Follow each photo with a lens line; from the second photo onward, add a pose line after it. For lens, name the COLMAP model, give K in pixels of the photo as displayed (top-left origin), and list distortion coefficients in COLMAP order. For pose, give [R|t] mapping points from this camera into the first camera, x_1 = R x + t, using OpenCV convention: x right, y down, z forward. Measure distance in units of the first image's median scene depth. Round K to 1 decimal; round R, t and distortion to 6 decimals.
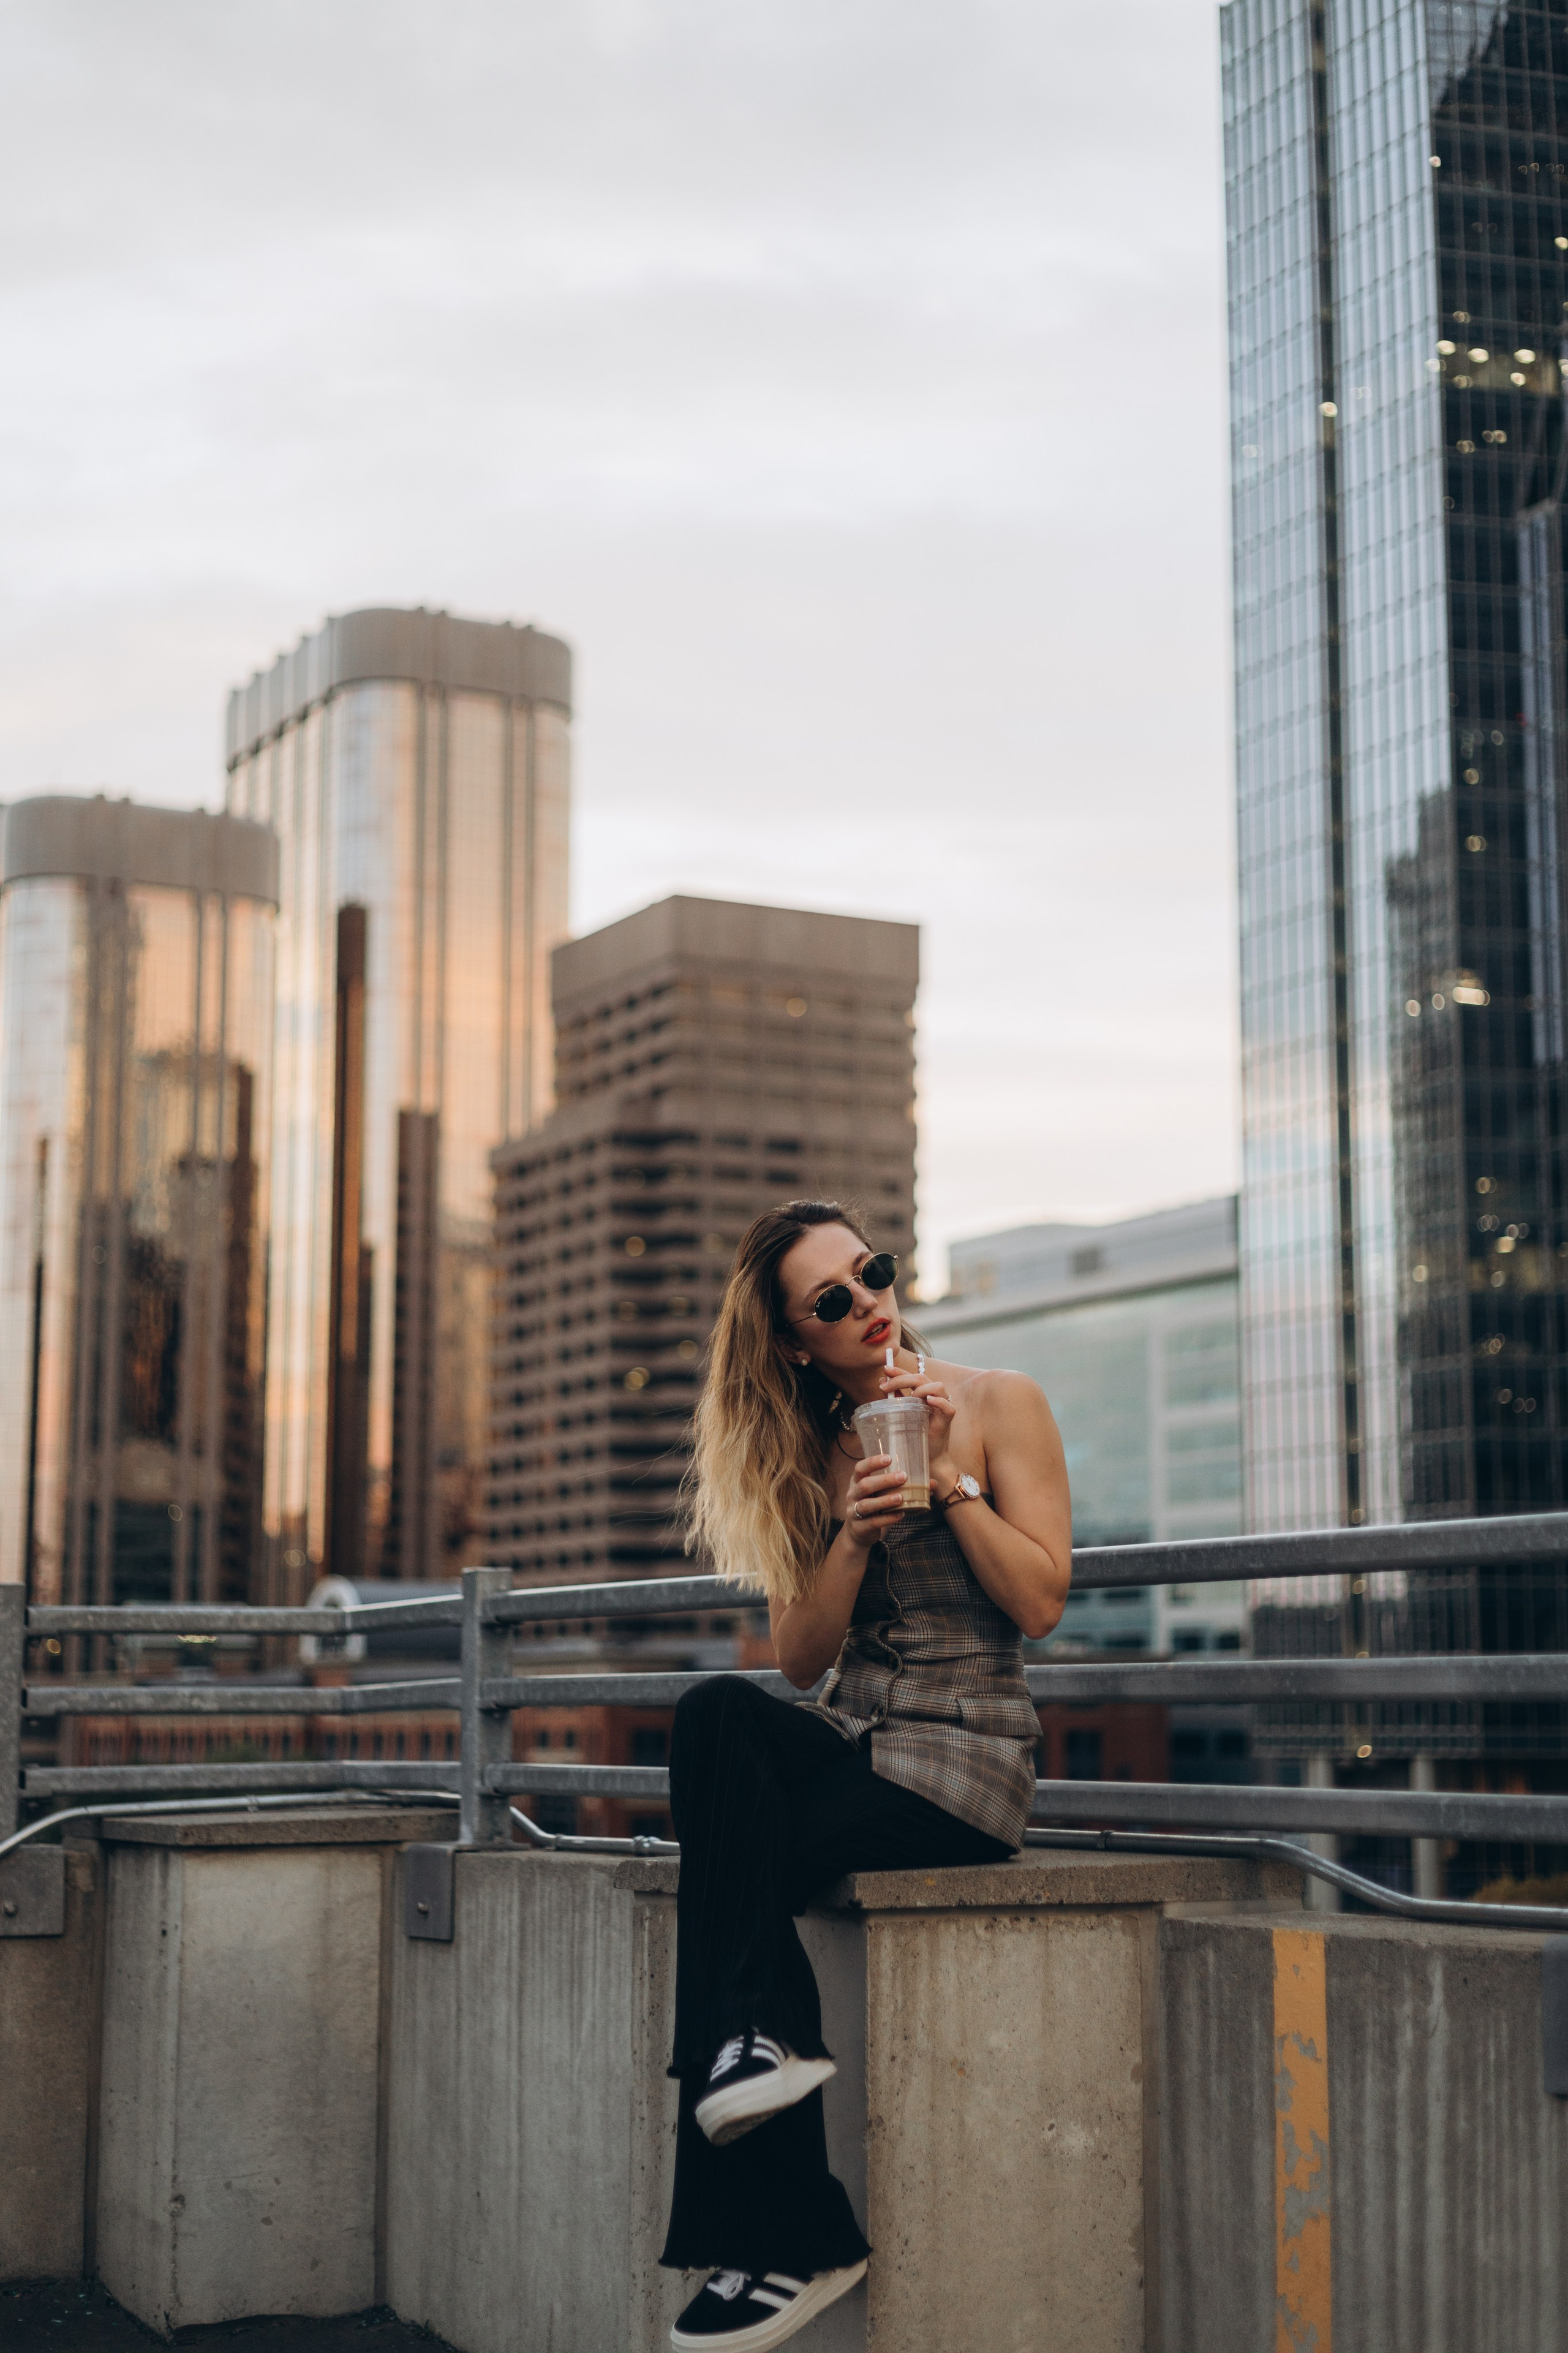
lens RADIAL K [[3523.7, 0, 784.0], [0, 3523.7, 1176.5], [0, 0, 1]] dist [0.222418, -1.363100]
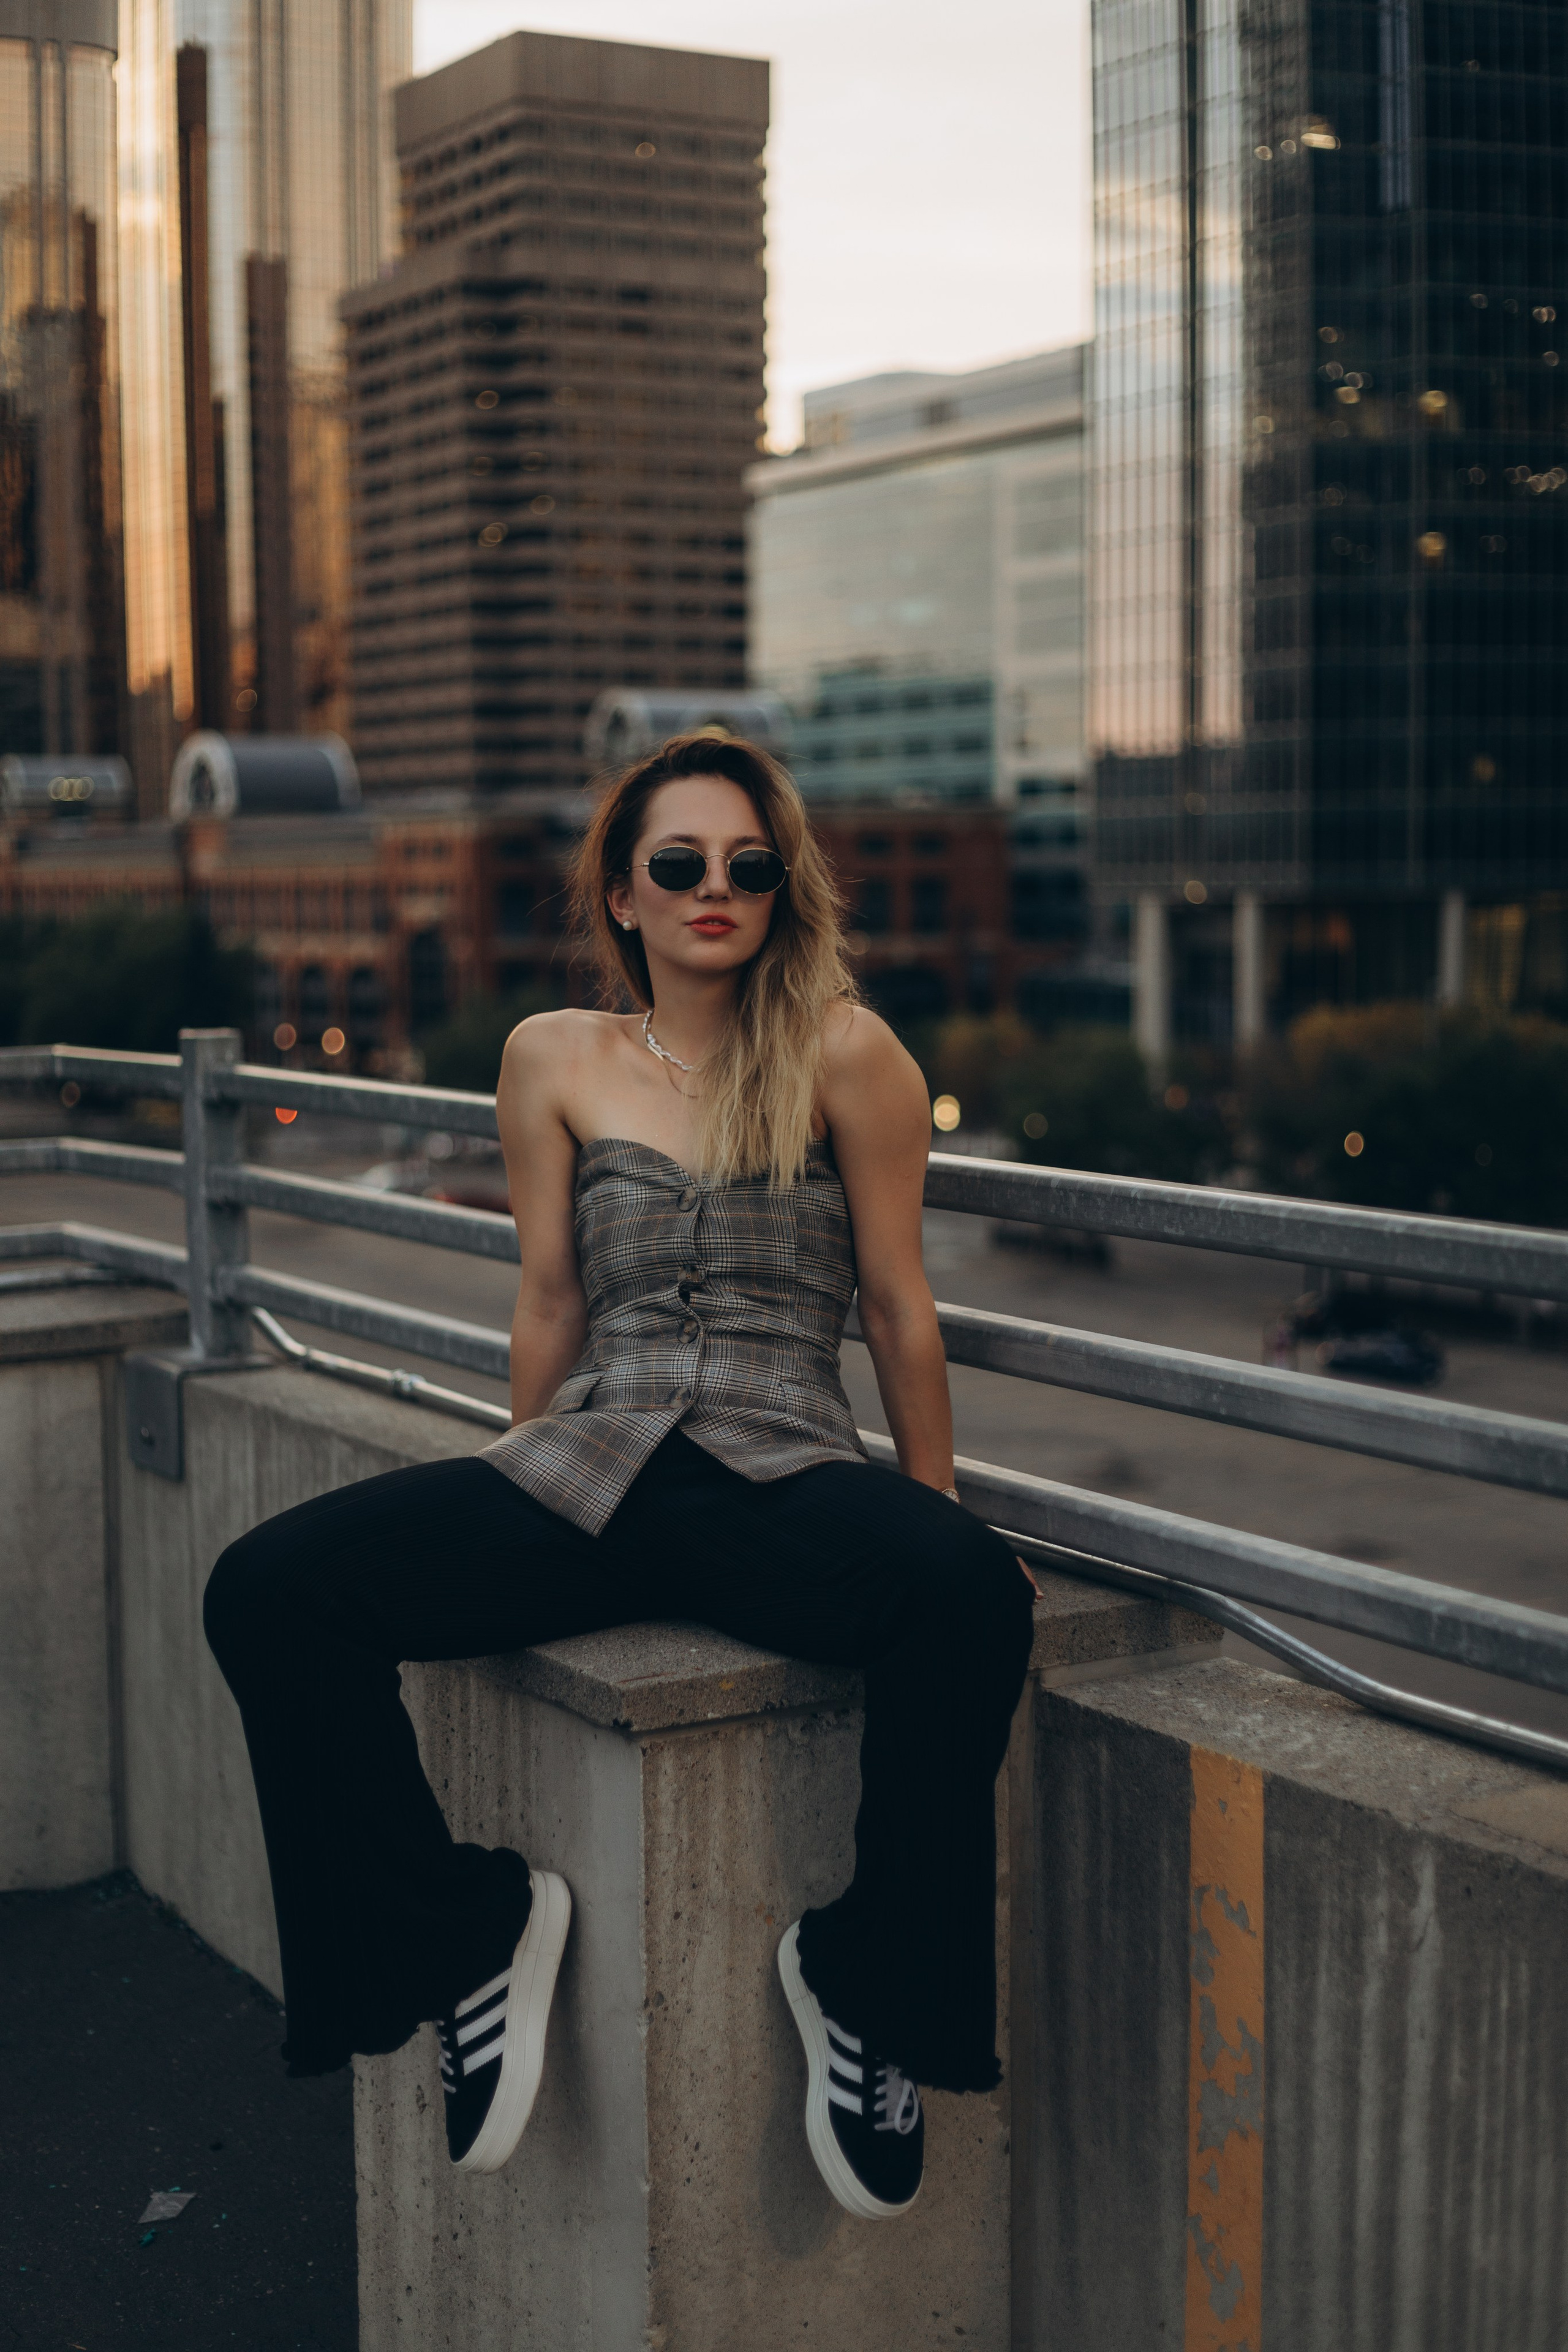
lens RADIAL K [[3376.8, 0, 784.0], [0, 3376.8, 1176.0], [0, 0, 1]] dist [0.221460, -1.375065]
pose [[0.999104, -0.015475, 0.039386, 0.018878], [0.005421, 0.969872, 0.243554, -0.051120], [-0.041969, -0.243122, 0.969087, 0.240255]]
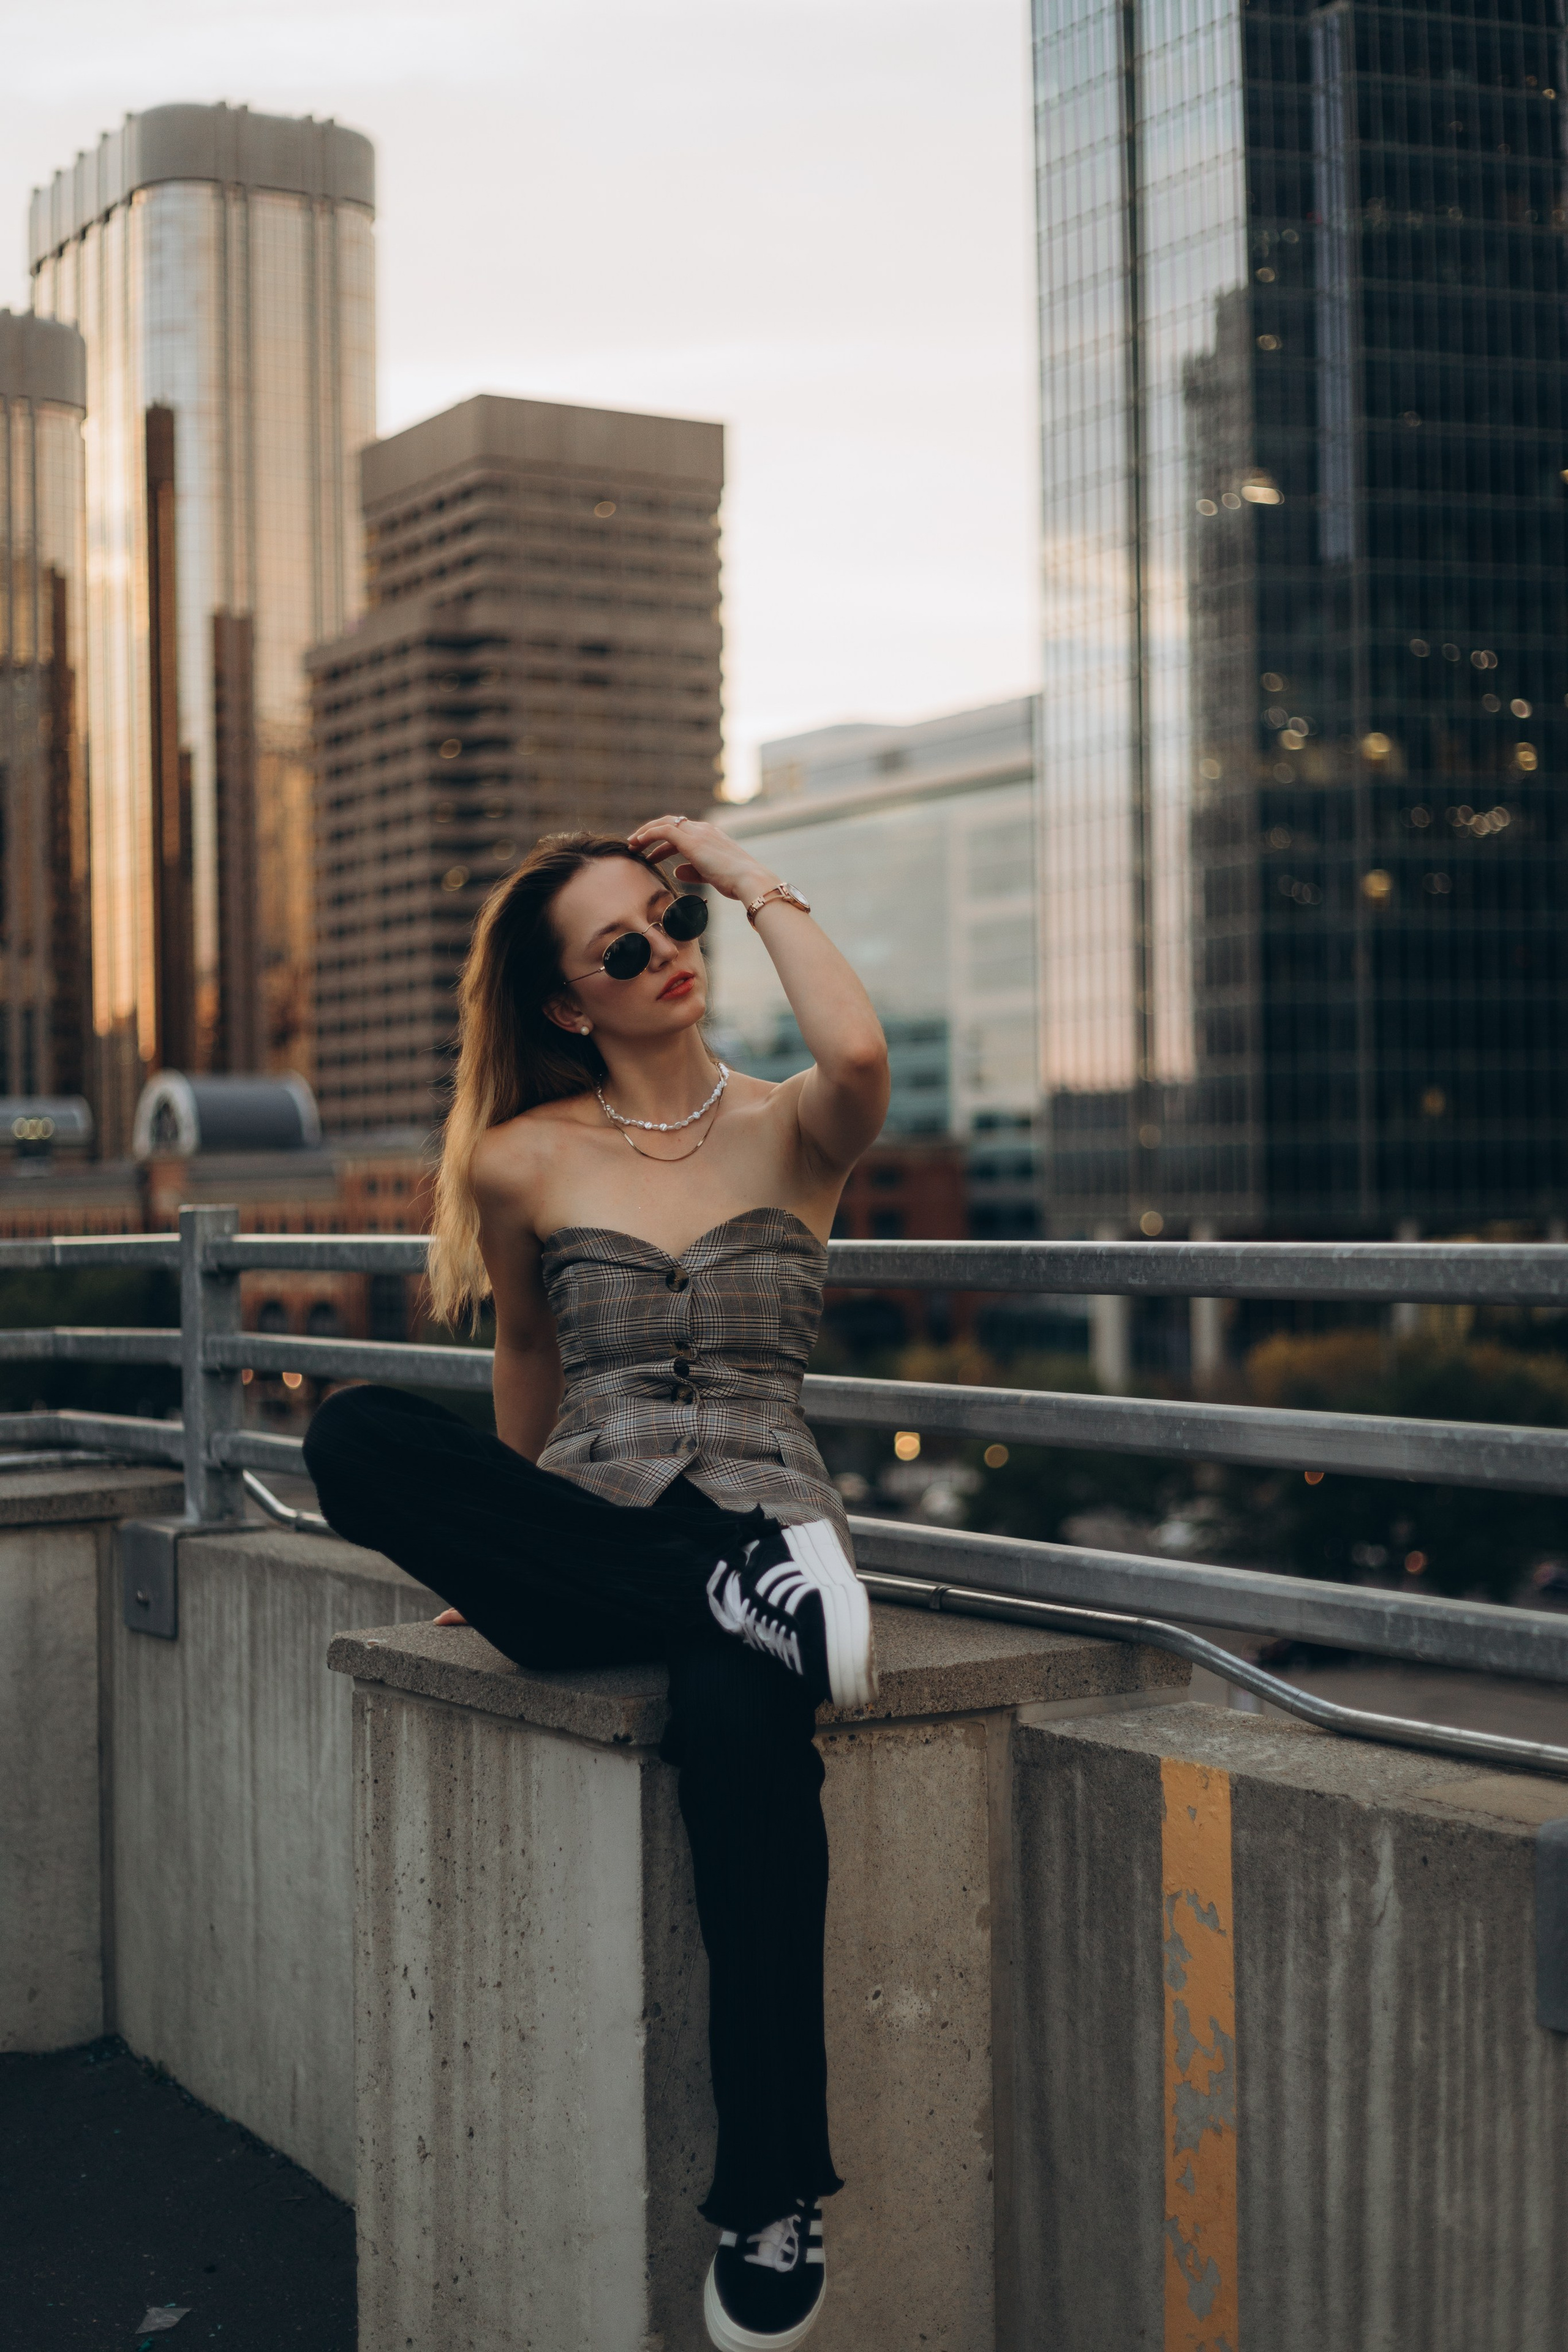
lens RADIAL K [[3376.8, 0, 784.0], [0, 3376.8, 1176.0], [0, 0, 1]] dist [0.221460, -1.375065]
pose [[0.998478, -0.015105, 0.053034, 0.012213], [0.007229, 0.989306, 0.145675, -0.015637], [-0.054667, -0.145070, 0.987910, 0.198488]]
